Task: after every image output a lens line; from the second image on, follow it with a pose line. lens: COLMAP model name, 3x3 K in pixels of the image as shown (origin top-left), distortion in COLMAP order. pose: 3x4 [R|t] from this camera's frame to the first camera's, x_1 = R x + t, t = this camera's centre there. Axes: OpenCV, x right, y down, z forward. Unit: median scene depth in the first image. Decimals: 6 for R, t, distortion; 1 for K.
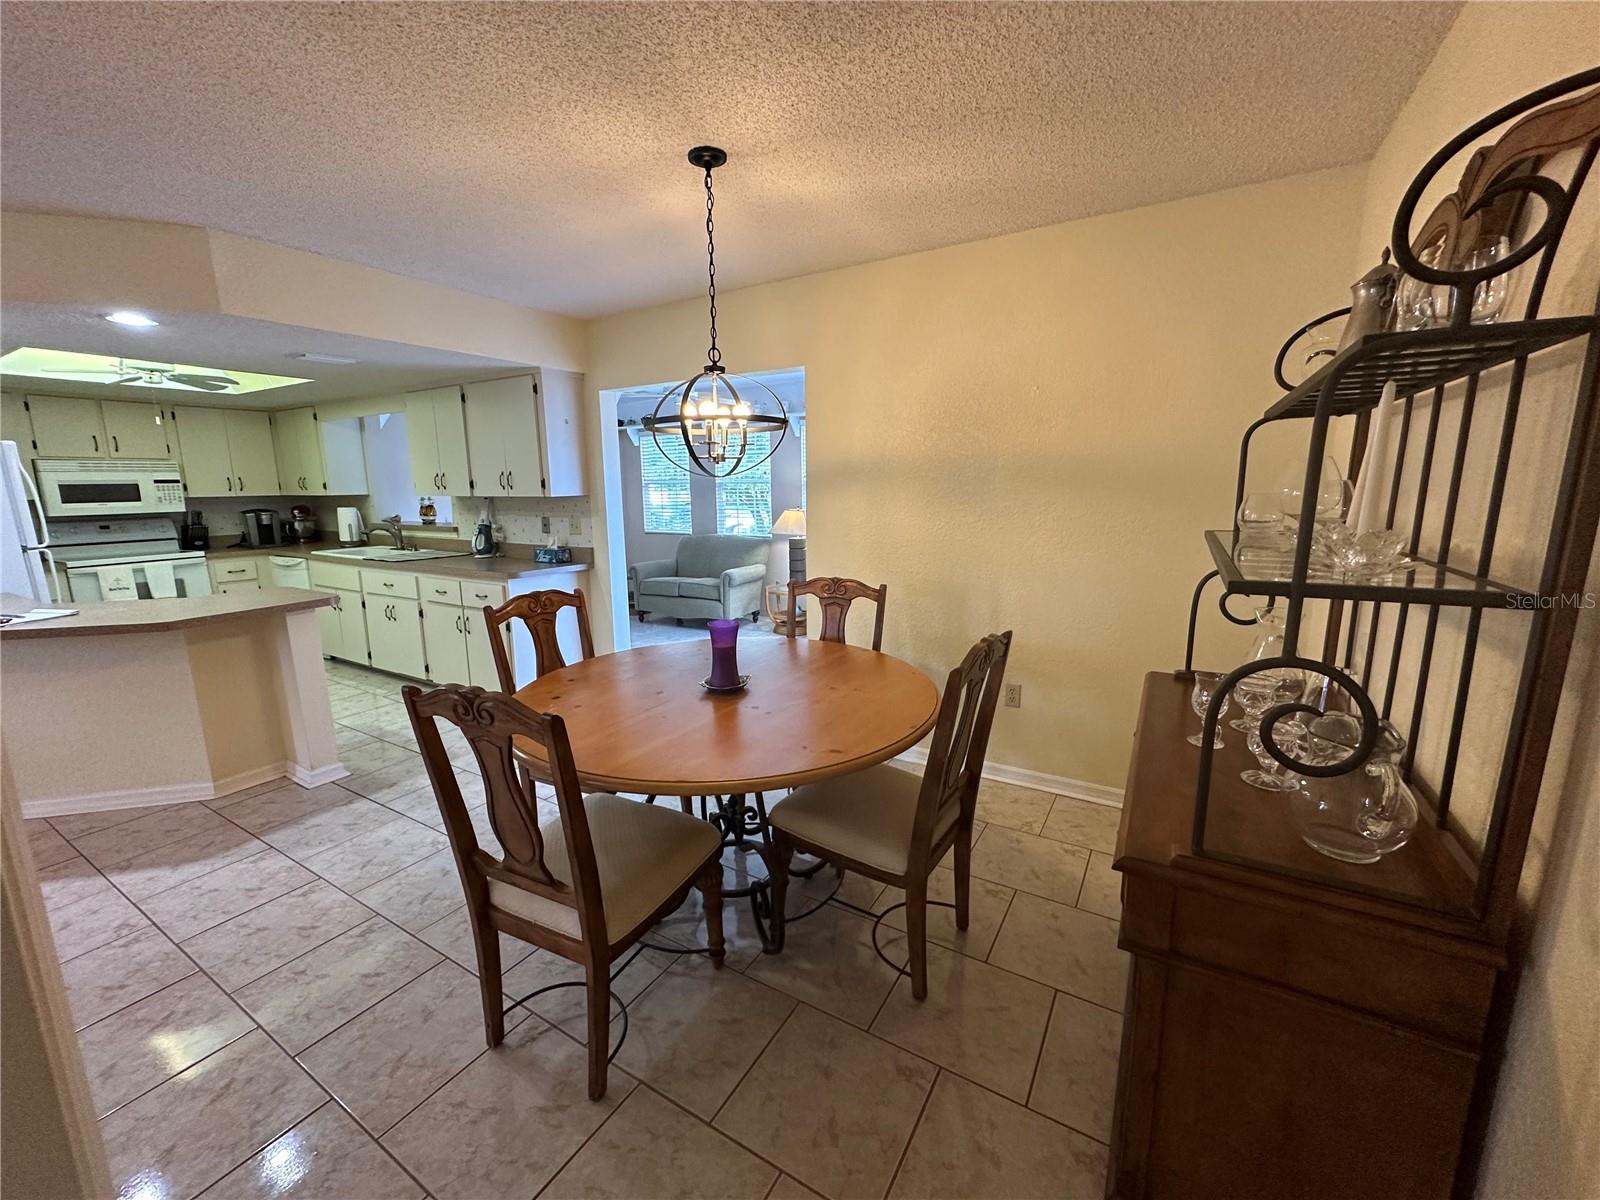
lens RADIAL K [[640.1, 0, 800.3], [0, 640.1, 596.7], [0, 0, 1]] dist [-0.006229, 0.001317]
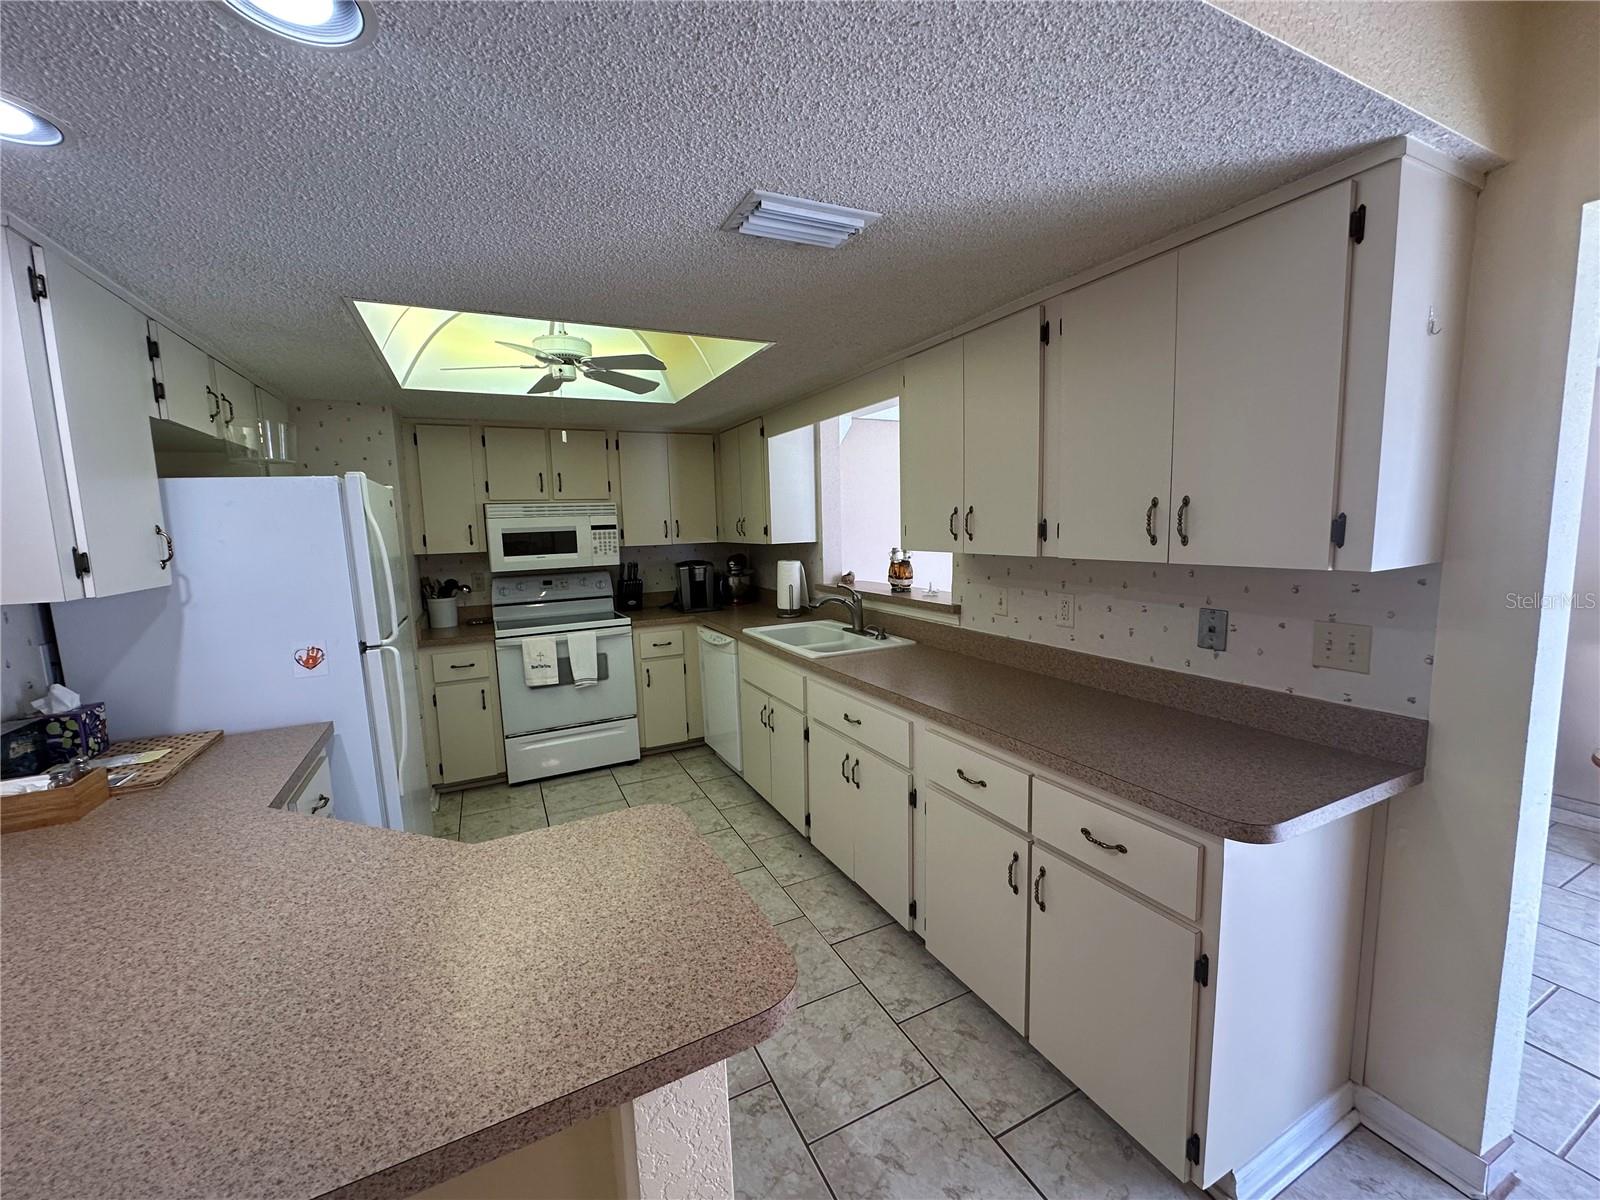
lens RADIAL K [[640.1, 0, 800.3], [0, 640.1, 596.7], [0, 0, 1]] dist [-0.006229, 0.001317]
pose [[0.840778, 0.047558, -0.539287, -0.367599], [-0.074796, 0.996786, -0.028707, -0.092976], [0.536188, 0.064473, 0.841633, 0.481124]]
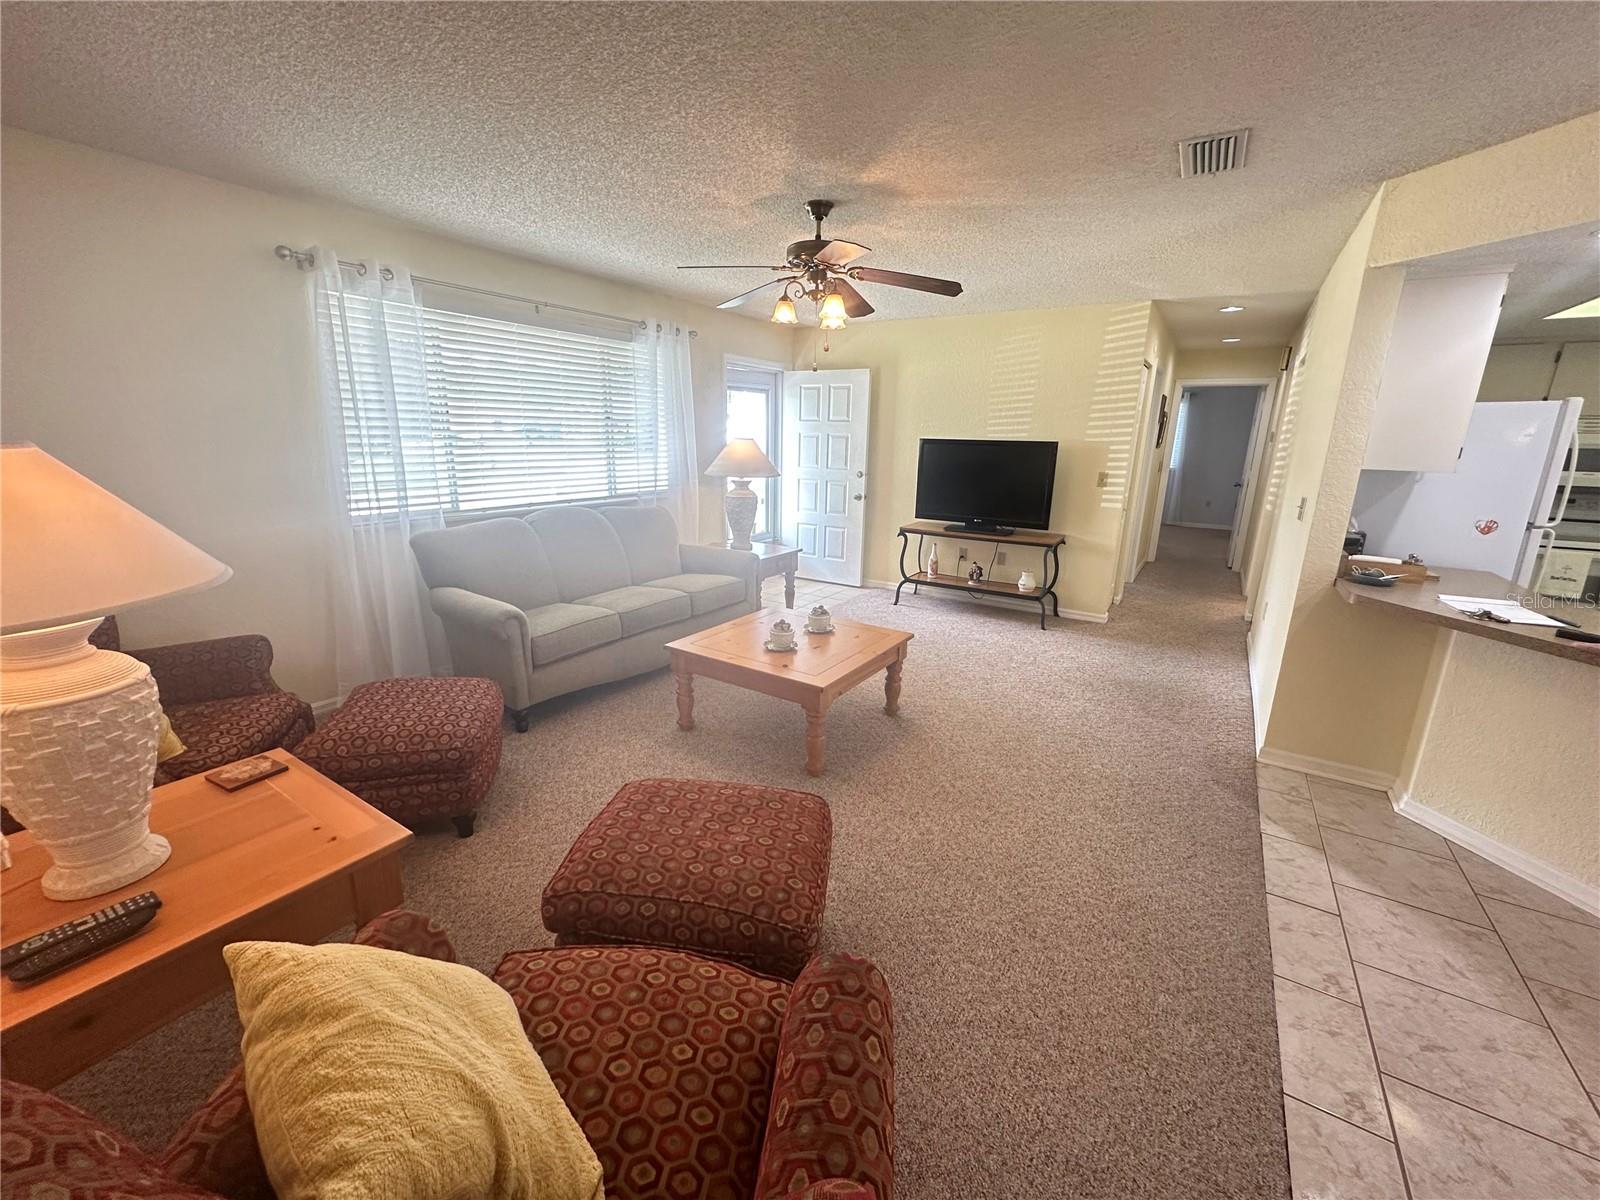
lens RADIAL K [[638.2, 0, 801.1], [0, 638.2, 596.9], [0, 0, 1]] dist [-0.004088, 0.000601]
pose [[-0.043271, 0.259384, -0.964804, -0.220981], [-0.194797, 0.944984, 0.262792, -0.012739], [0.979889, 0.199313, 0.009637, 0.033733]]
